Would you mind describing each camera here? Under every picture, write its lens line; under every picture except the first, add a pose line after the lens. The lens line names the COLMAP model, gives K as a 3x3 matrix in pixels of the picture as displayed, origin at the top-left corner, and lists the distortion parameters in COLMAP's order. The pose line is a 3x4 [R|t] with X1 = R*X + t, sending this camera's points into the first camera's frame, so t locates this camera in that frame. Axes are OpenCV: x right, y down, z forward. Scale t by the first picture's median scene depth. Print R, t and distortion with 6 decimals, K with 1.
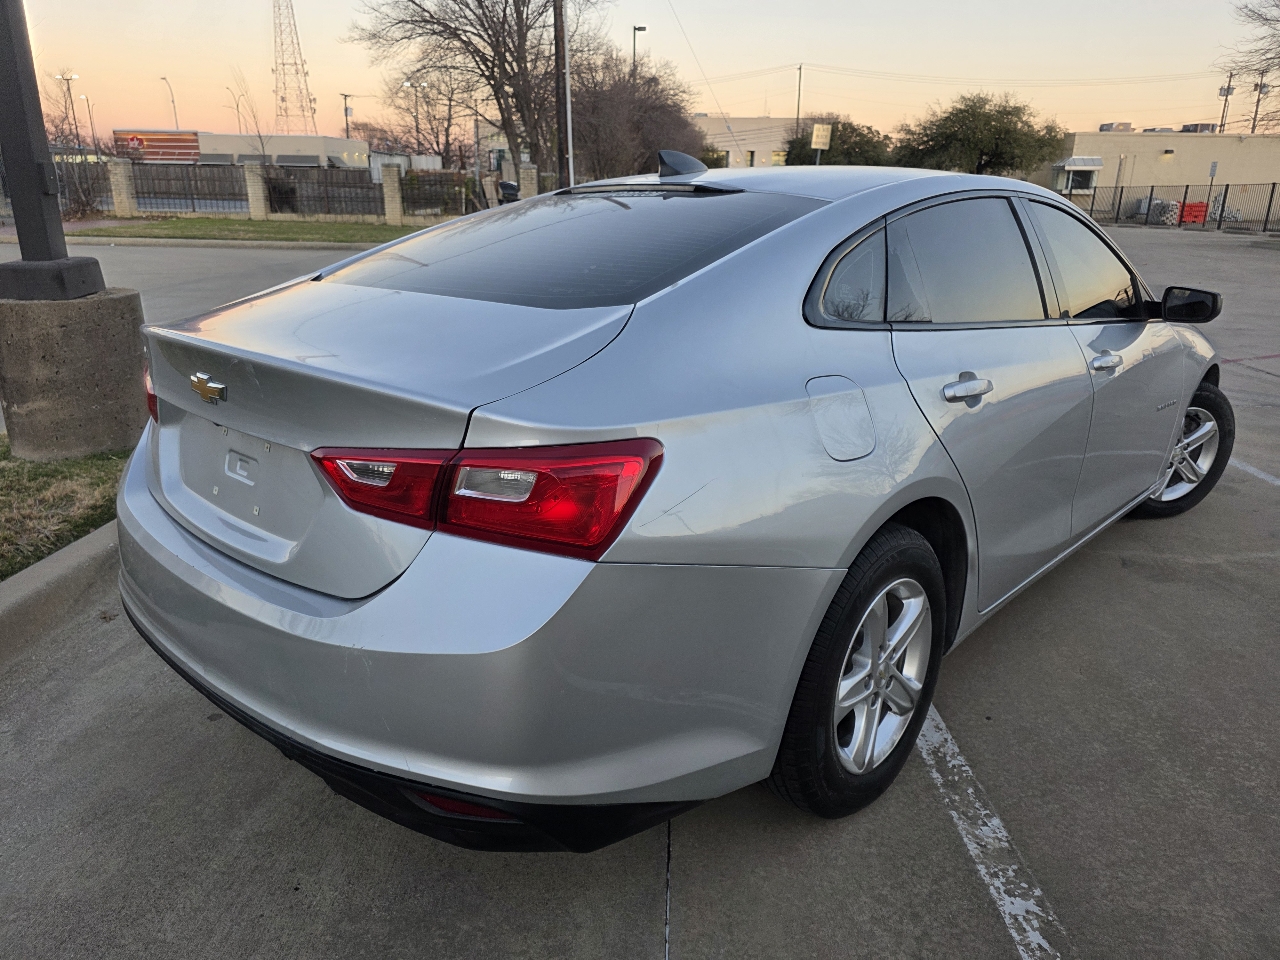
lens RADIAL K [[875.2, 0, 640.5], [0, 875.2, 470.7], [0, 0, 1]] dist [0.044921, -0.041831]
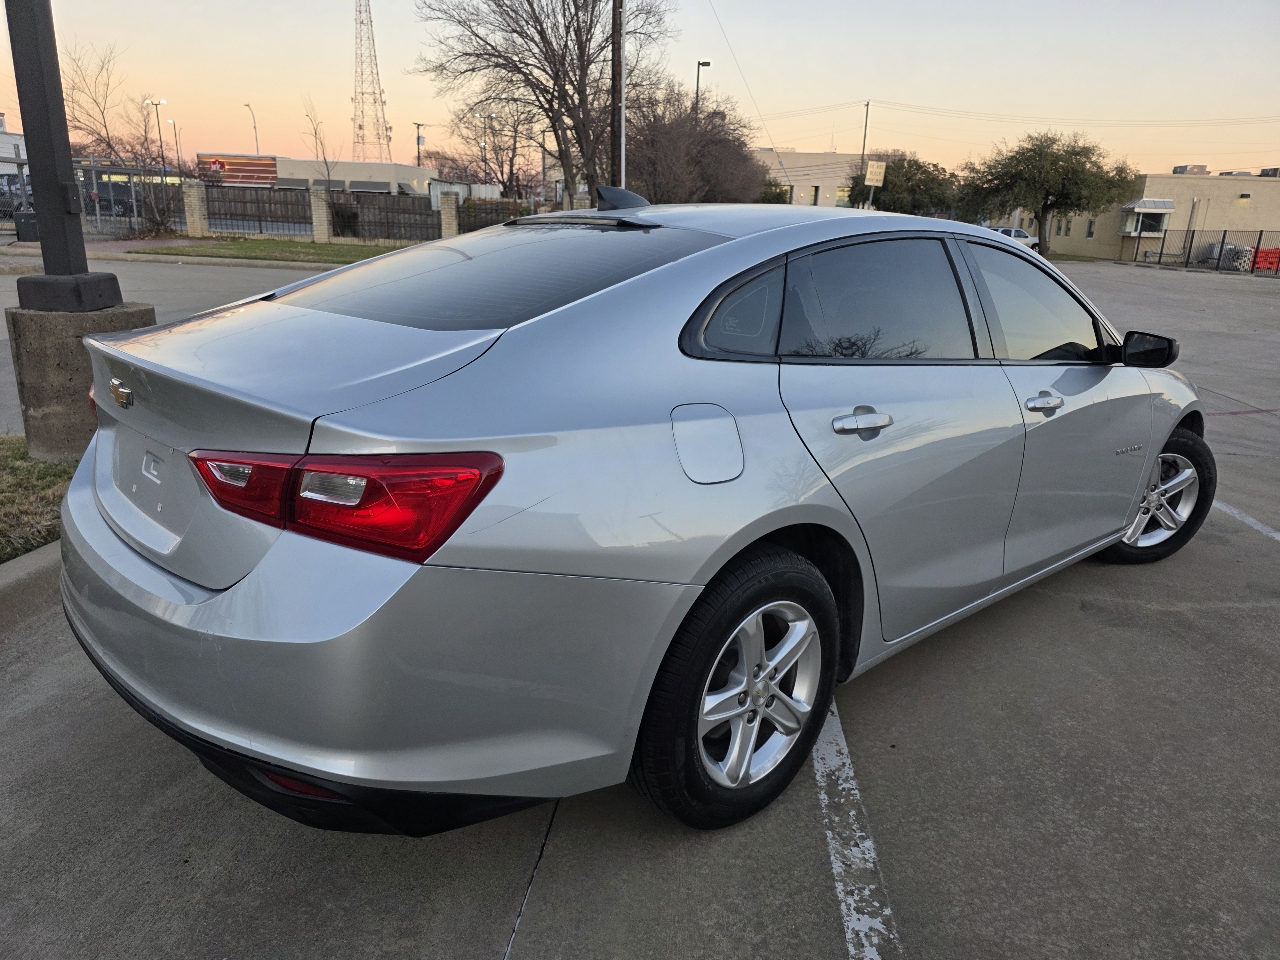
lens RADIAL K [[875.2, 0, 644.0], [0, 875.2, 484.2], [0, 0, 1]] dist [0.044921, -0.041831]
pose [[0.997523, 0.040592, -0.057445, 0.156514], [-0.041663, 0.998977, -0.017586, 0.007847], [0.056672, 0.019936, 0.998194, -0.038340]]
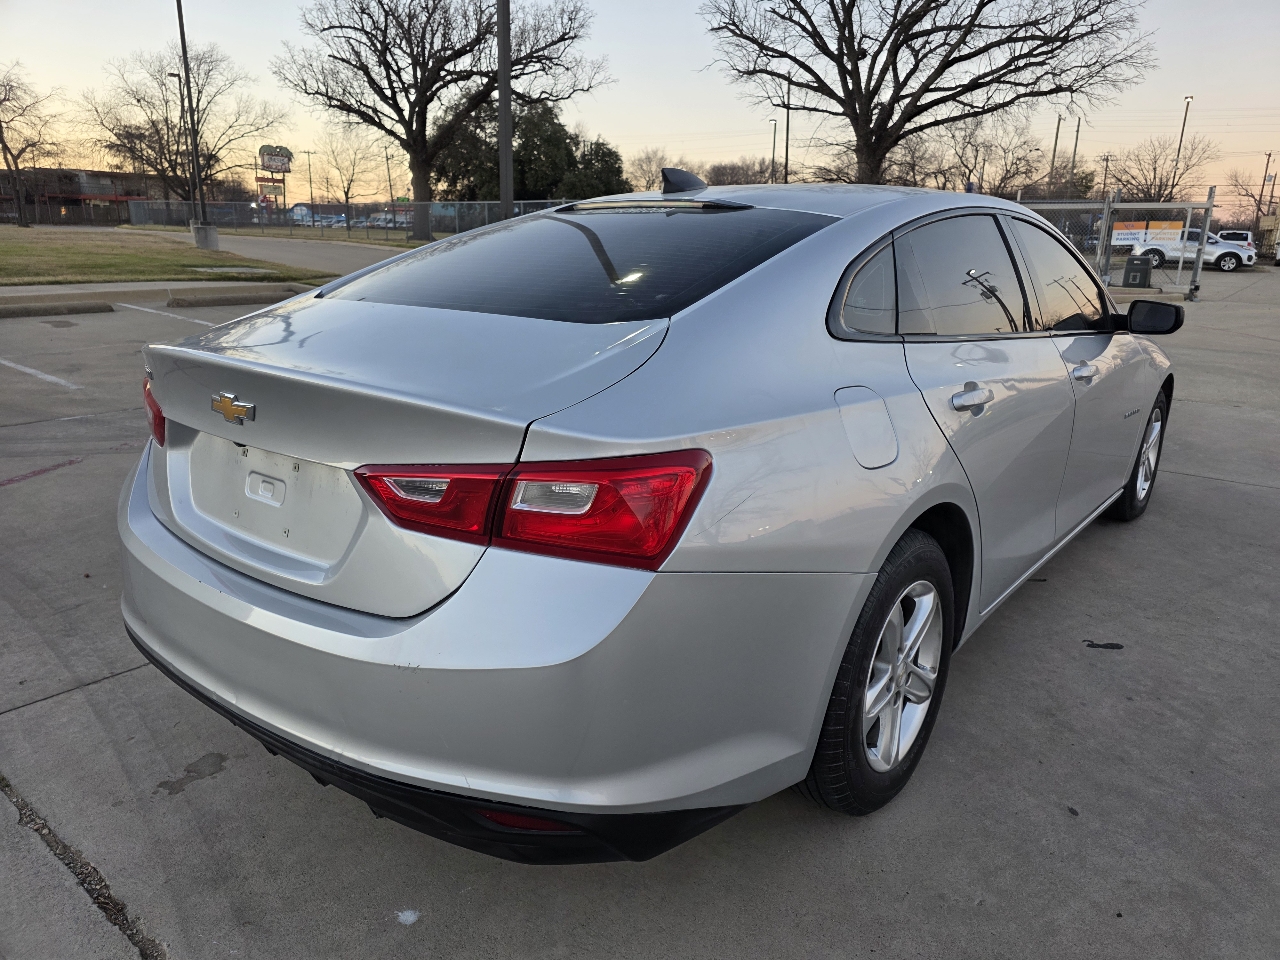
lens RADIAL K [[875.2, 0, 667.0], [0, 875.2, 487.9], [0, 0, 1]] dist [0.044921, -0.041831]
pose [[0.996454, -0.022868, 0.080977, -0.065349], [0.023038, 0.999734, -0.001160, 0.004966], [-0.080929, 0.003021, 0.996715, -0.005717]]
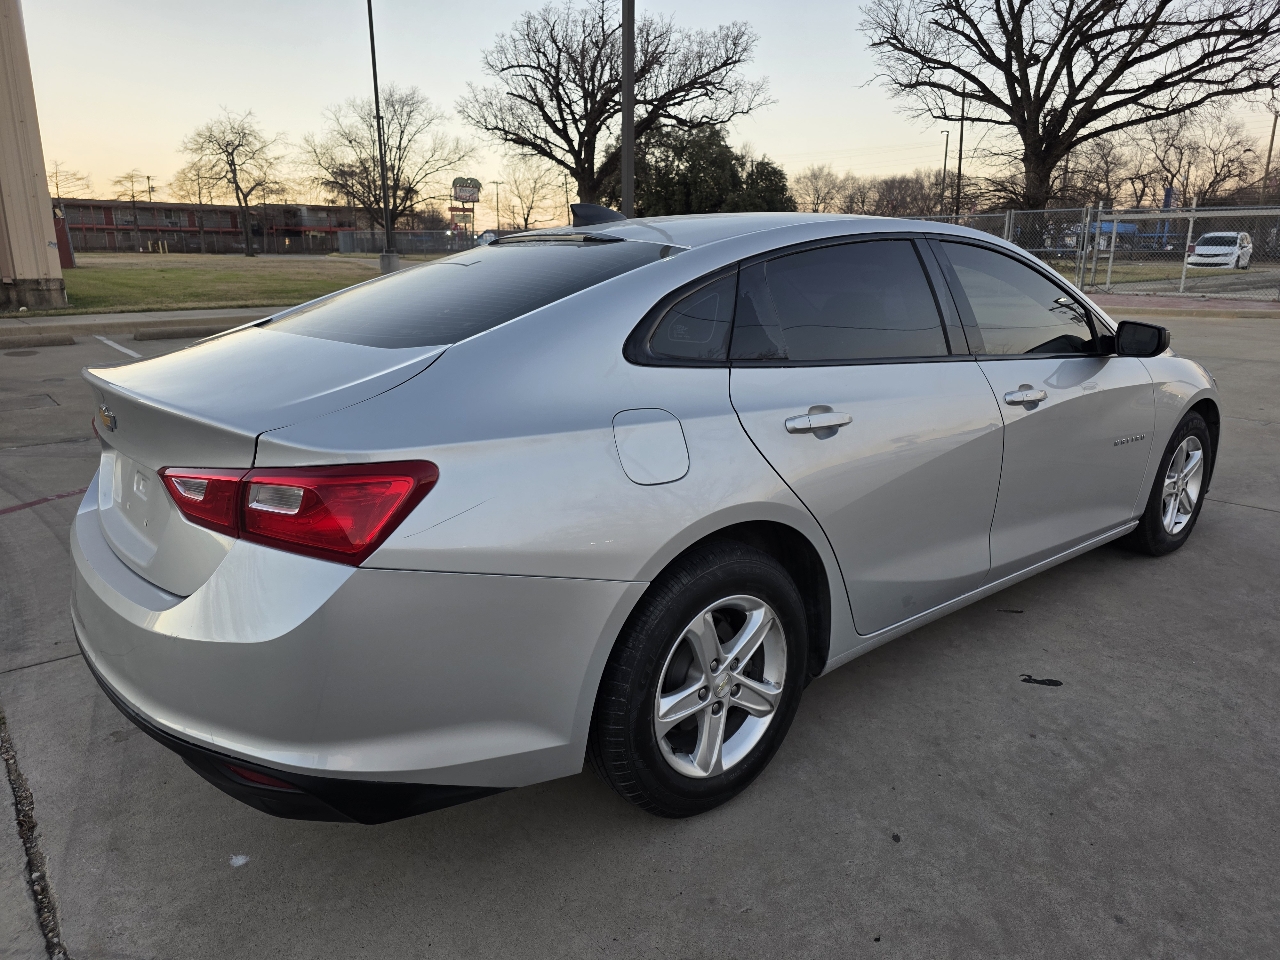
lens RADIAL K [[875.2, 0, 659.7], [0, 875.2, 481.2], [0, 0, 1]] dist [0.044921, -0.041831]
pose [[0.993609, 0.010099, -0.112421, 0.264338], [-0.013344, 0.999515, -0.028154, 0.010533], [0.112082, 0.029474, 0.993262, -0.063726]]
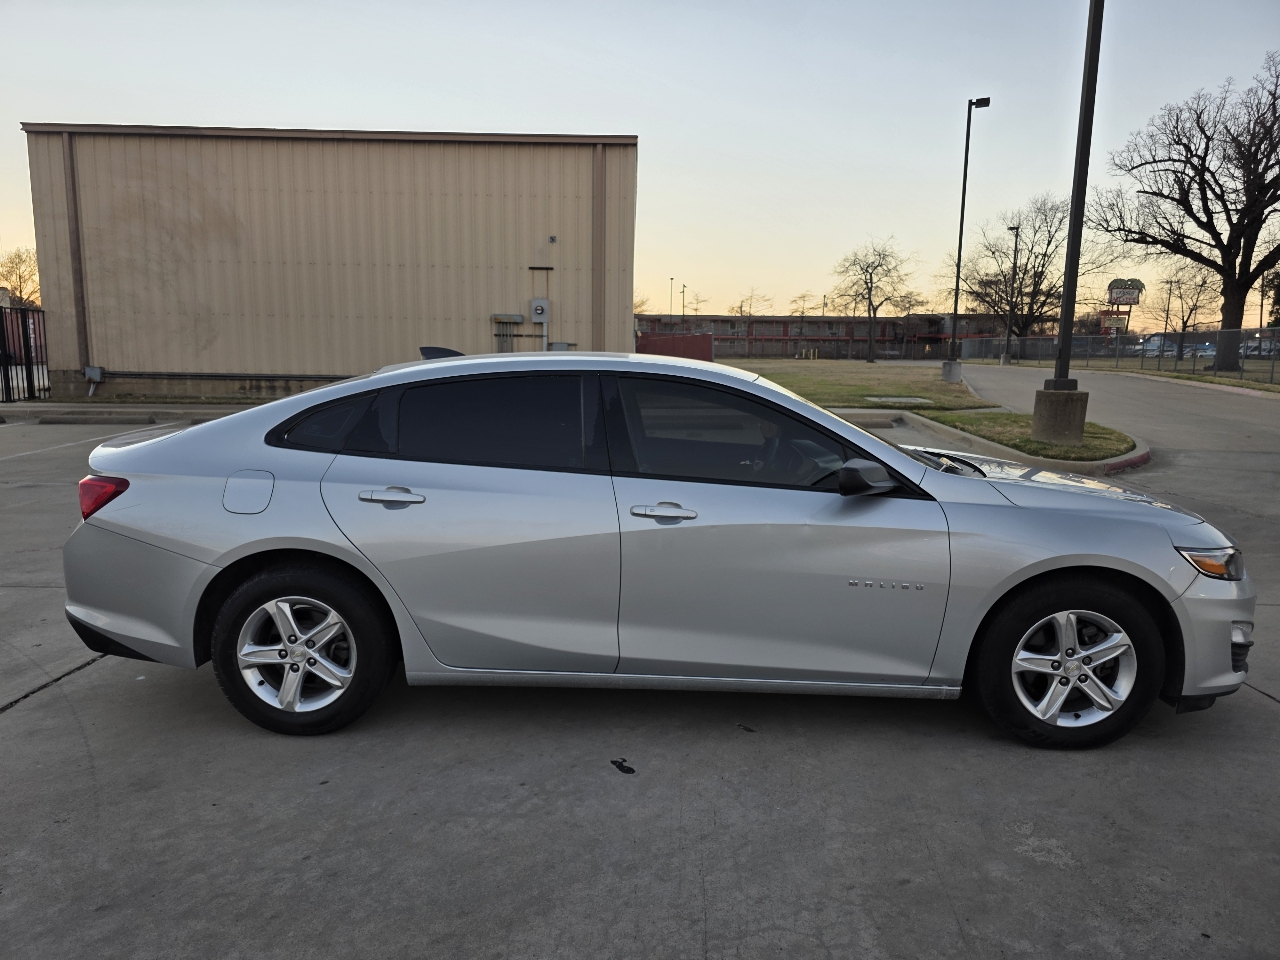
lens RADIAL K [[875.2, 0, 637.1], [0, 875.2, 487.2], [0, 0, 1]] dist [0.044921, -0.041831]
pose [[0.667967, 0.095191, -0.738078, 1.570004], [-0.200109, 0.978232, -0.054935, -0.095507], [0.716782, 0.184391, 0.672476, 0.231527]]
